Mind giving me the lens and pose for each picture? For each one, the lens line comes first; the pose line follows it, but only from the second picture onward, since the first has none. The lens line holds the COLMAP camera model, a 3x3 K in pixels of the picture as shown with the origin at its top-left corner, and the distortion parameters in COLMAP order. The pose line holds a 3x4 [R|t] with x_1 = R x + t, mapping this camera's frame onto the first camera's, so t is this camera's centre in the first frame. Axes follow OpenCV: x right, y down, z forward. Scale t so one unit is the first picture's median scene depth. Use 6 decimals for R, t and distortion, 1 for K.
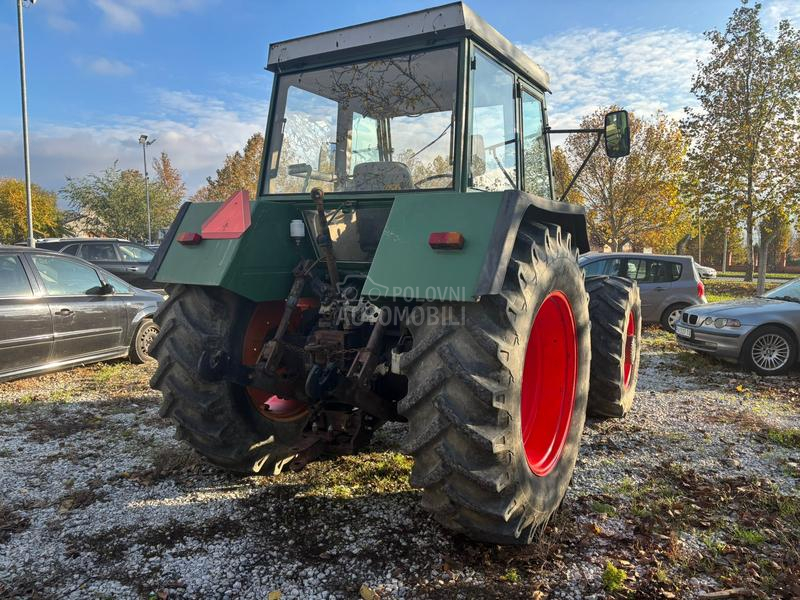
lens RADIAL K [[600.1, 0, 398.9], [0, 600.1, 313.9], [0, 0, 1]] dist [0.052404, -0.058610]
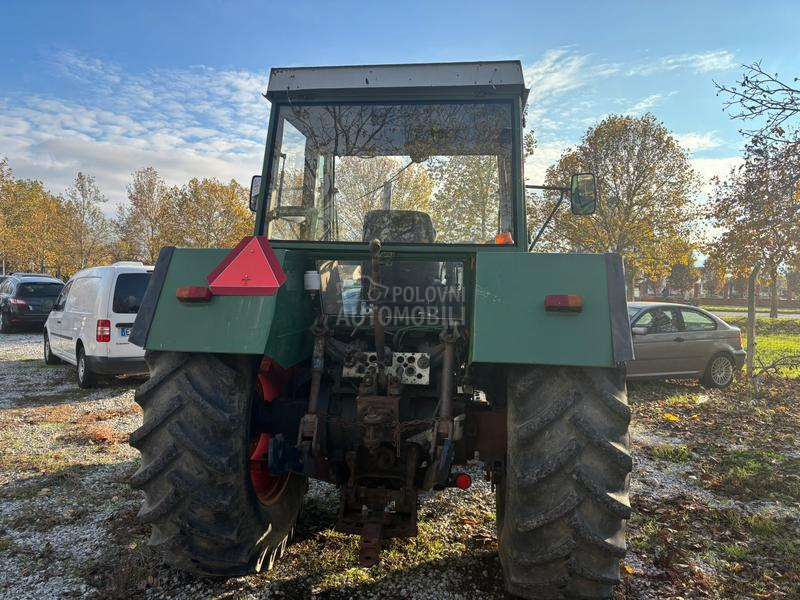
lens RADIAL K [[600.1, 0, 398.9], [0, 600.1, 313.9], [0, 0, 1]] dist [0.052404, -0.058610]
pose [[0.918752, -0.018349, 0.394409, -0.416204], [0.035497, 0.998713, -0.036224, -0.059868], [-0.393237, 0.047282, 0.918221, 0.158132]]
